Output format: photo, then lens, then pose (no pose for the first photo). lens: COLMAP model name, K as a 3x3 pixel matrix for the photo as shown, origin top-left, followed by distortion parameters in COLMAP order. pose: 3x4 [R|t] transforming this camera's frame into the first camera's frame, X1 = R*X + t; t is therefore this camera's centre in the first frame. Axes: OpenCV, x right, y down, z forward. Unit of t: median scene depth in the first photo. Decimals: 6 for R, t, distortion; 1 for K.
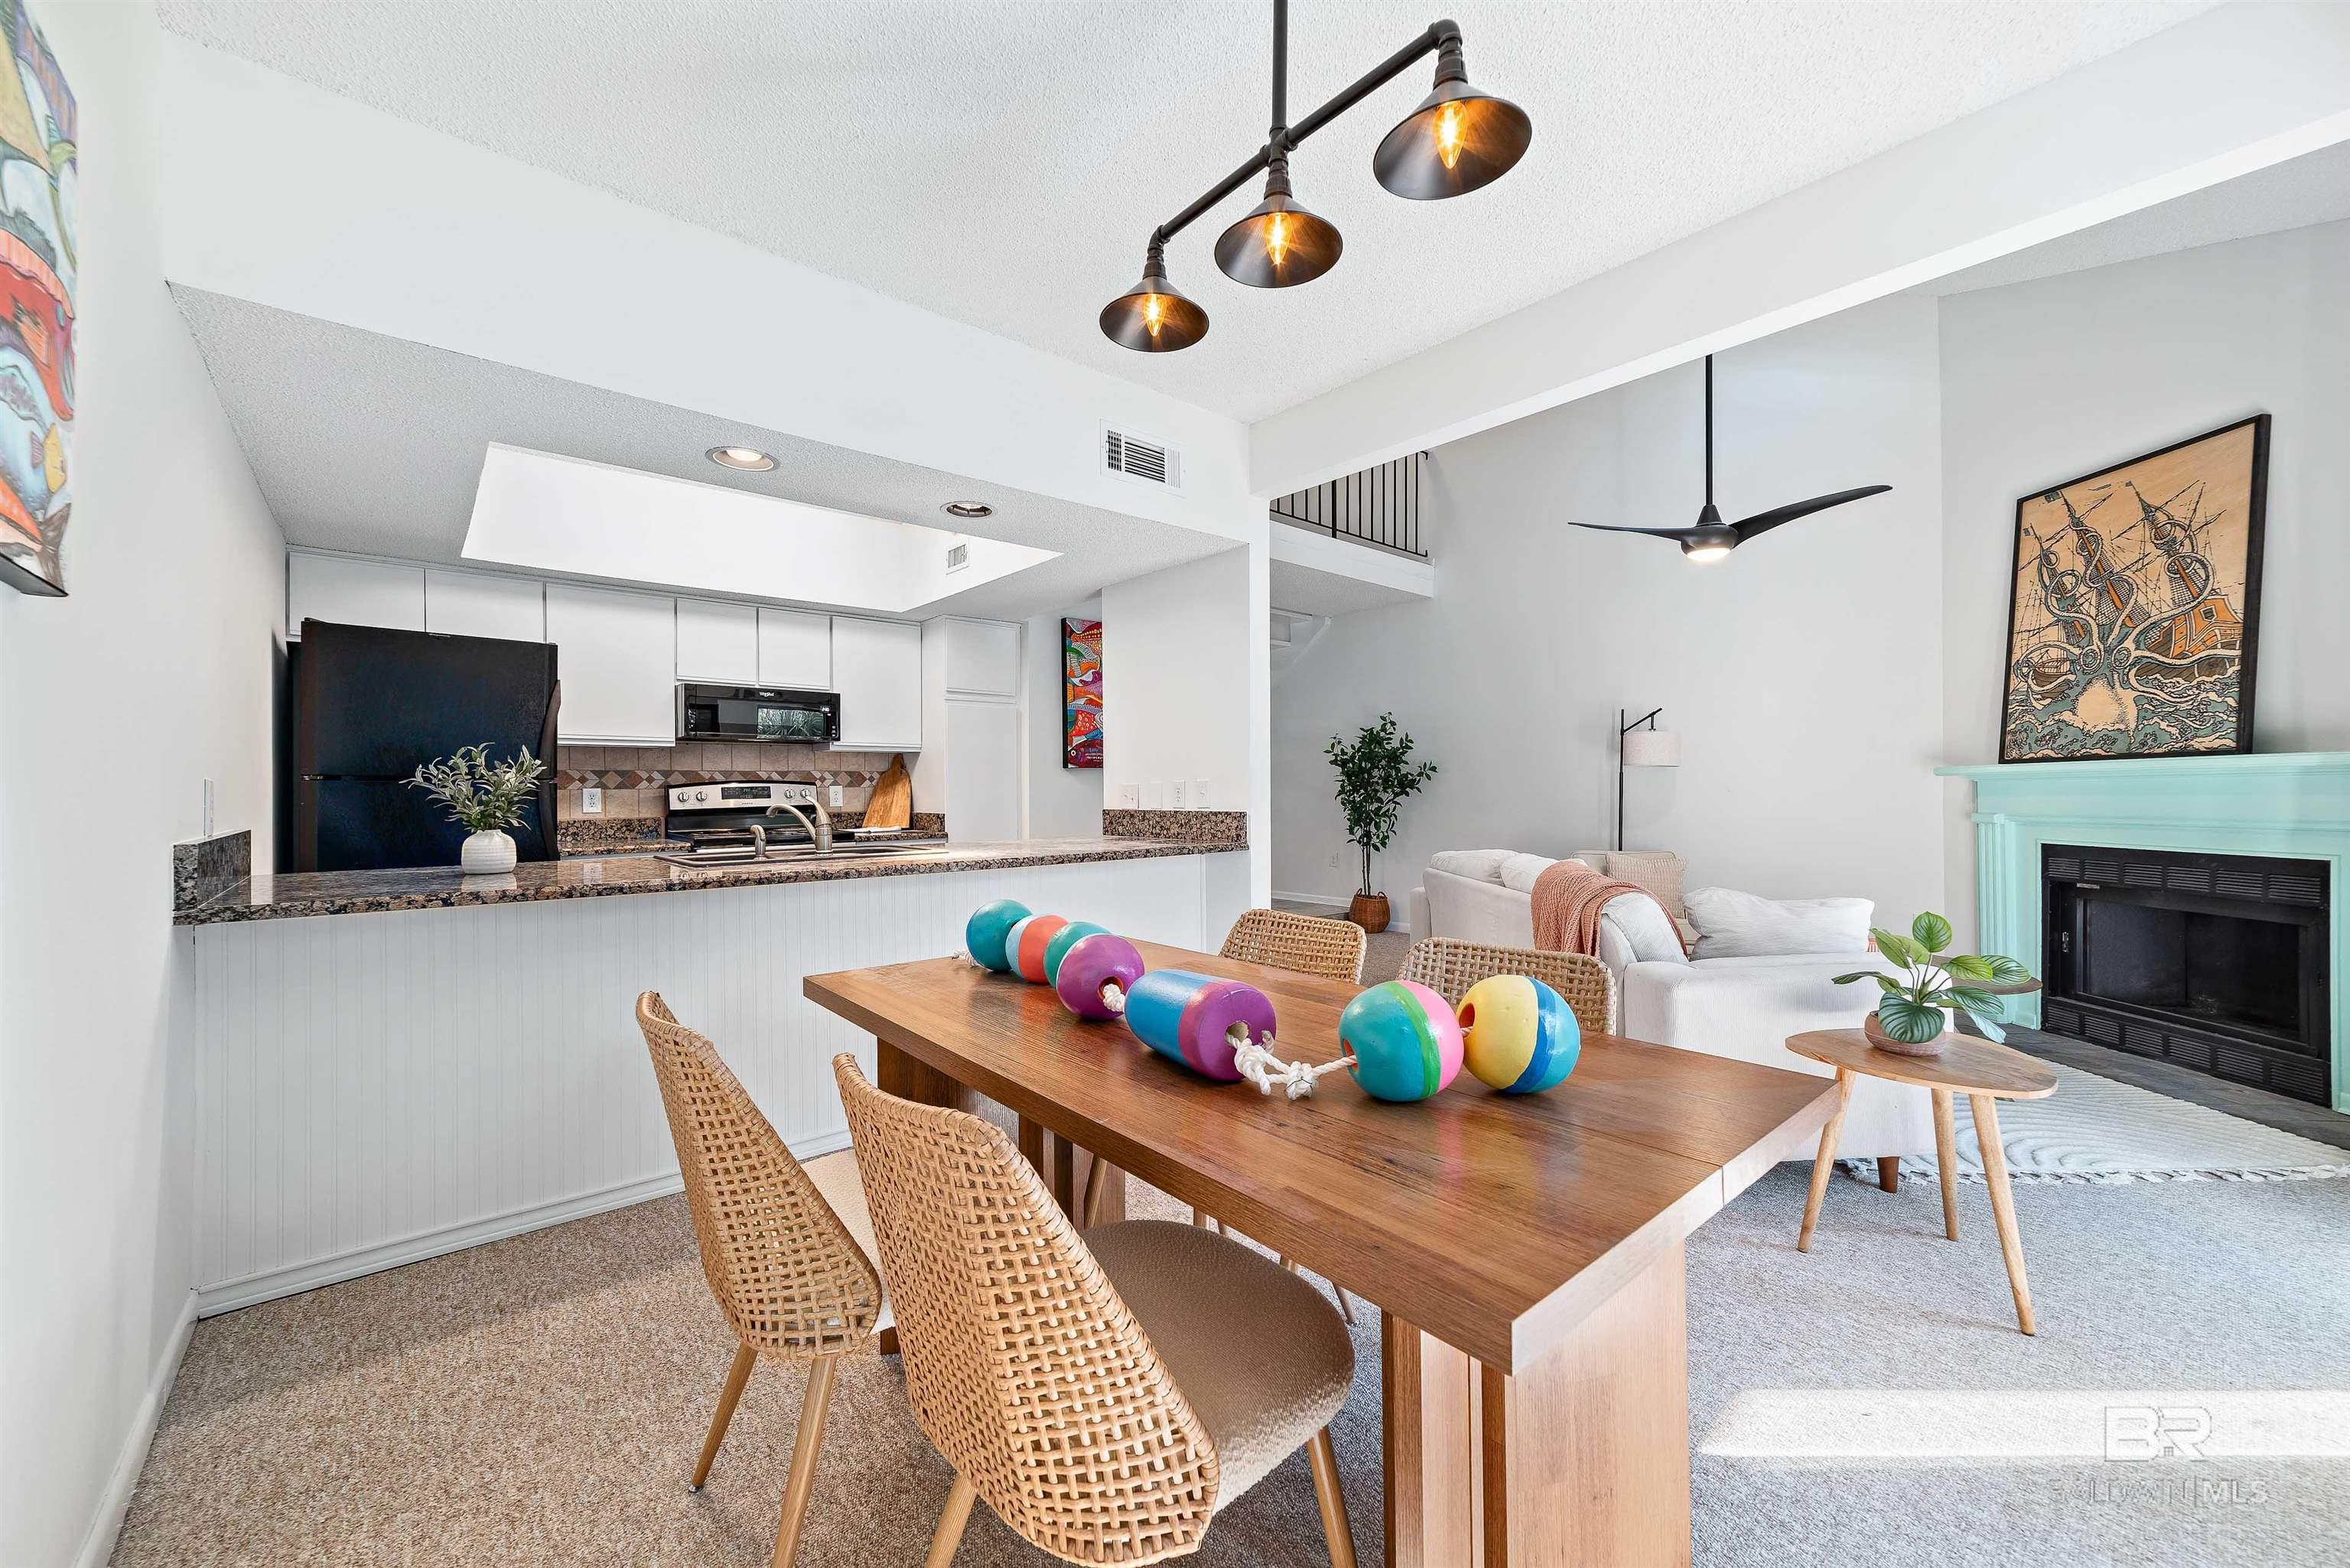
lens RADIAL K [[896.9, 0, 1176.8], [0, 896.9, 792.9], [0, 0, 1]] dist [-0.004076, 0.001745]
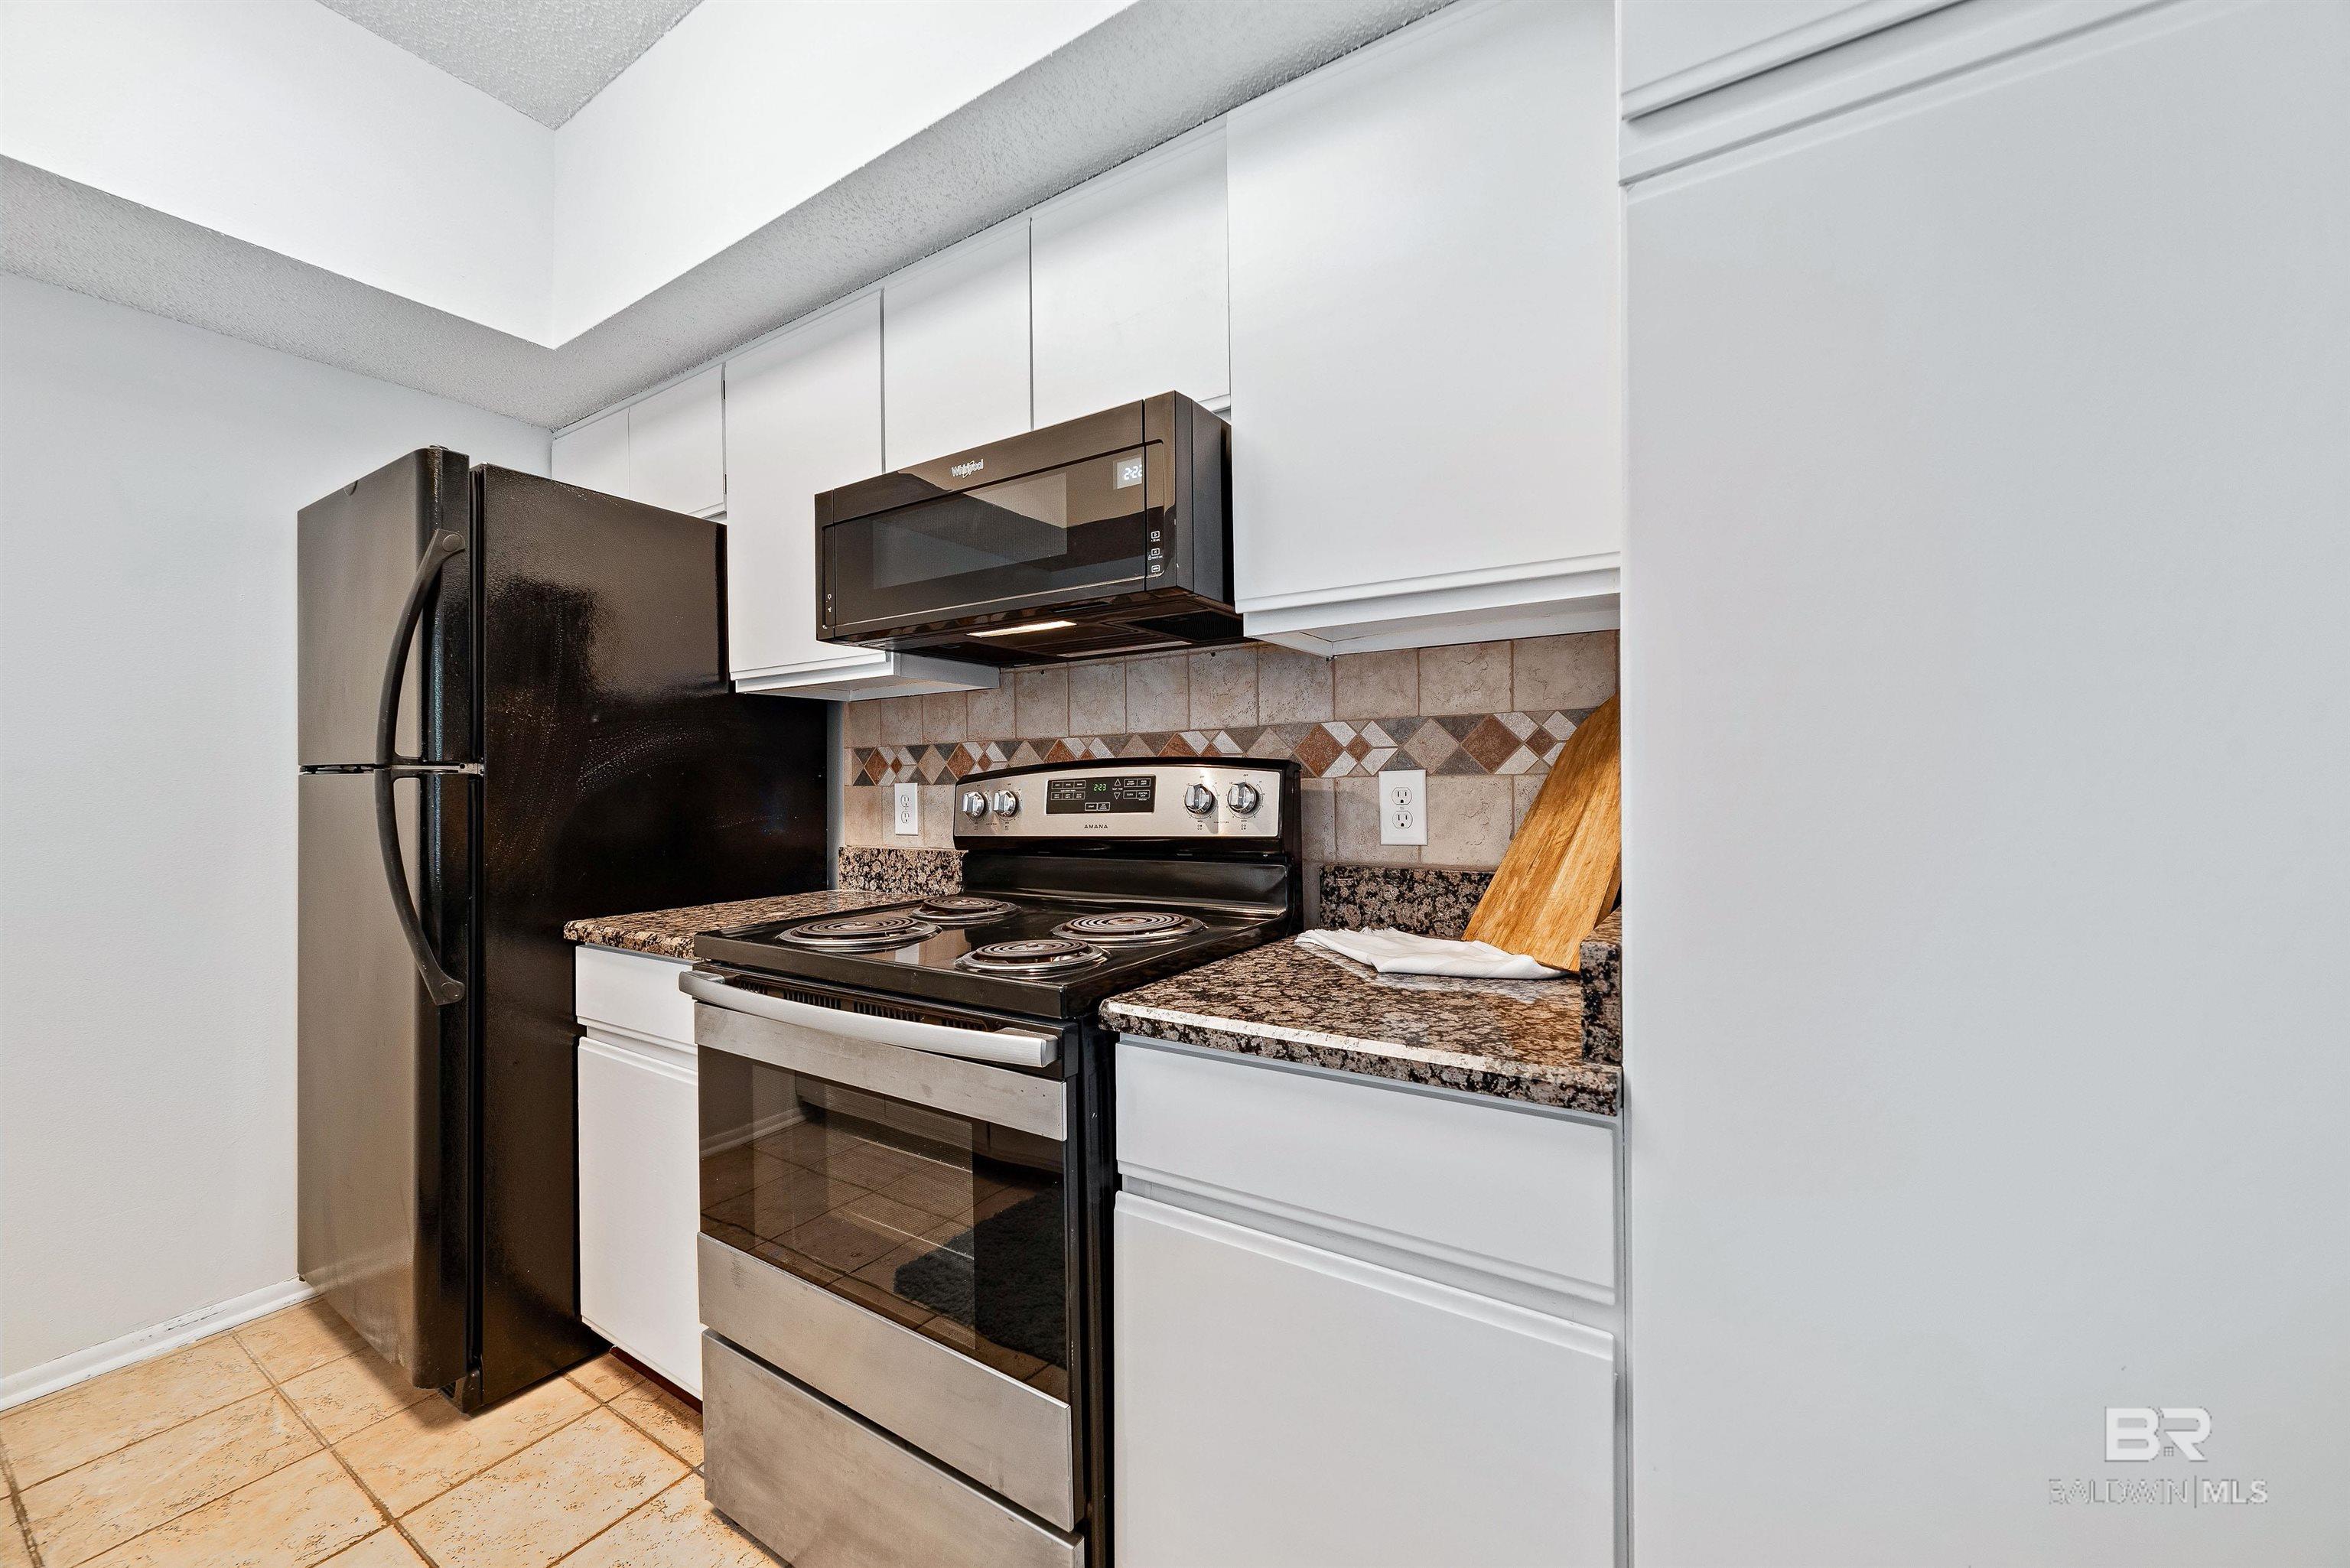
lens RADIAL K [[896.9, 0, 1173.0], [0, 896.9, 790.0], [0, 0, 1]] dist [-0.004076, 0.001745]
pose [[0.274195, 0.006749, -0.961650, -0.163328], [0.001229, 0.999972, 0.007368, -0.005320], [0.961673, -0.003202, 0.274179, 1.069785]]
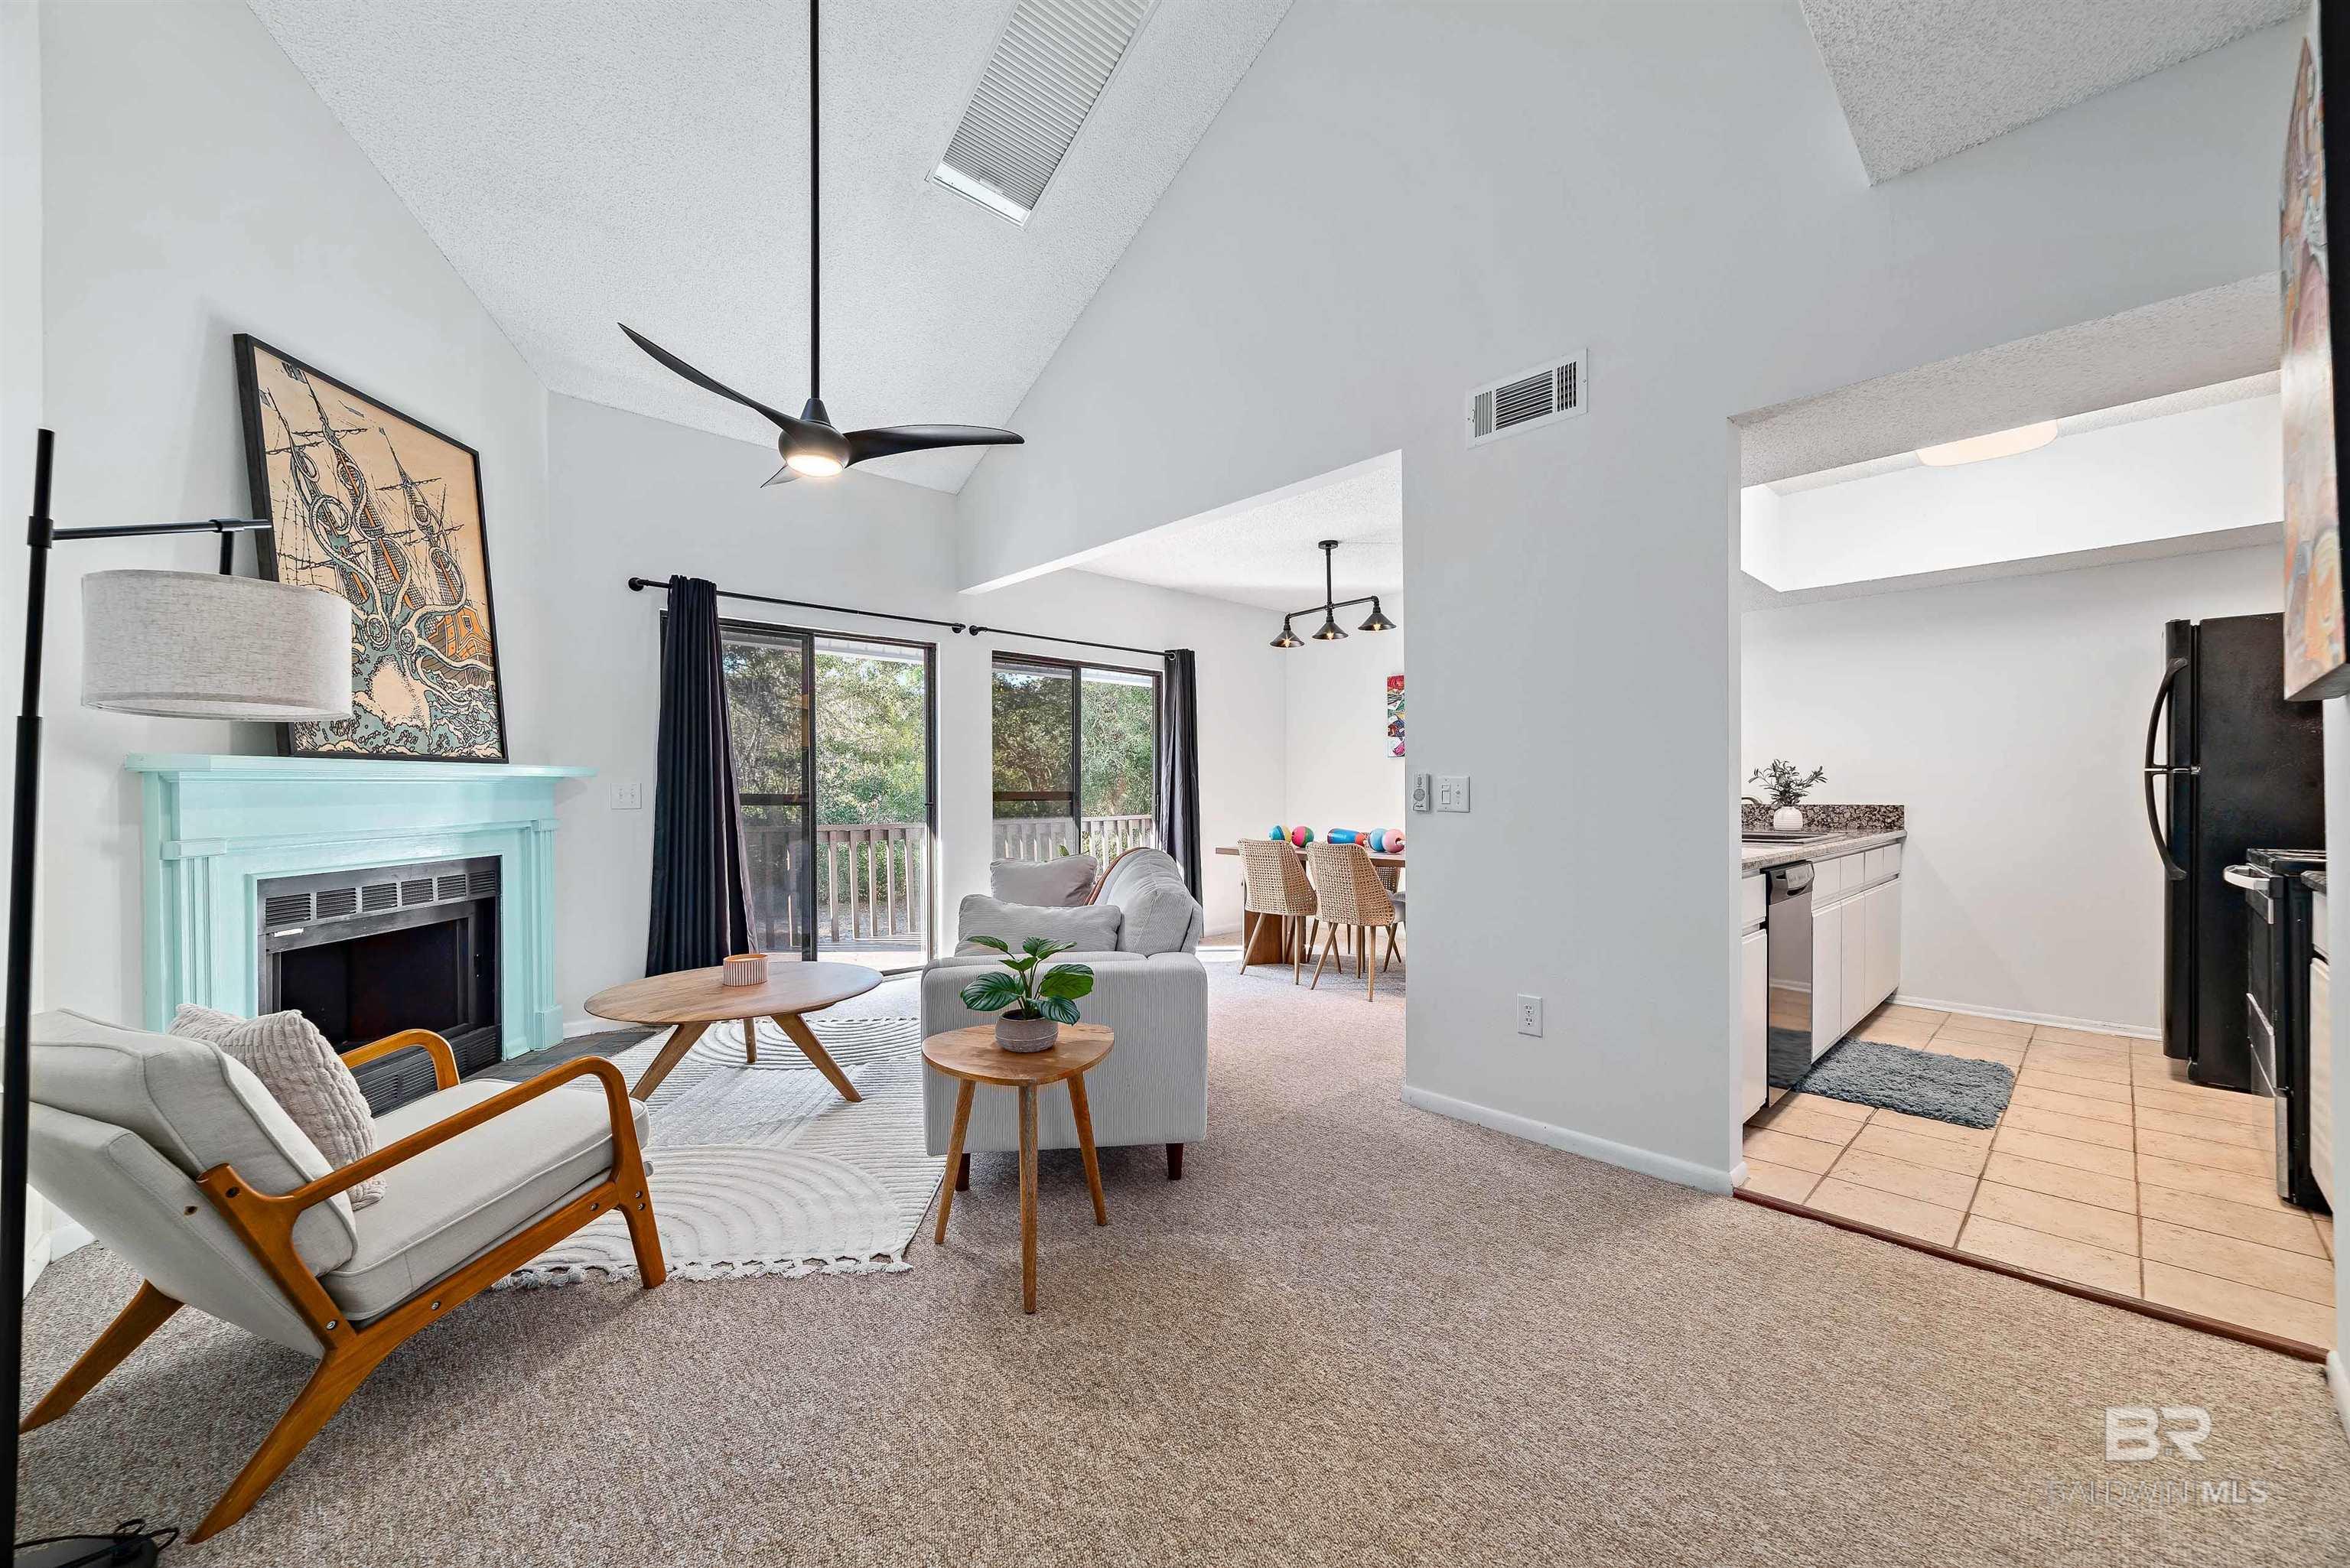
lens RADIAL K [[896.9, 0, 1178.4], [0, 896.9, 791.1], [0, 0, 1]] dist [-0.004076, 0.001745]
pose [[-0.999202, 0.009511, -0.038784, 0.314354], [0.009438, 0.999953, 0.002064, -0.003237], [0.038802, 0.001696, -0.999245, 1.644043]]
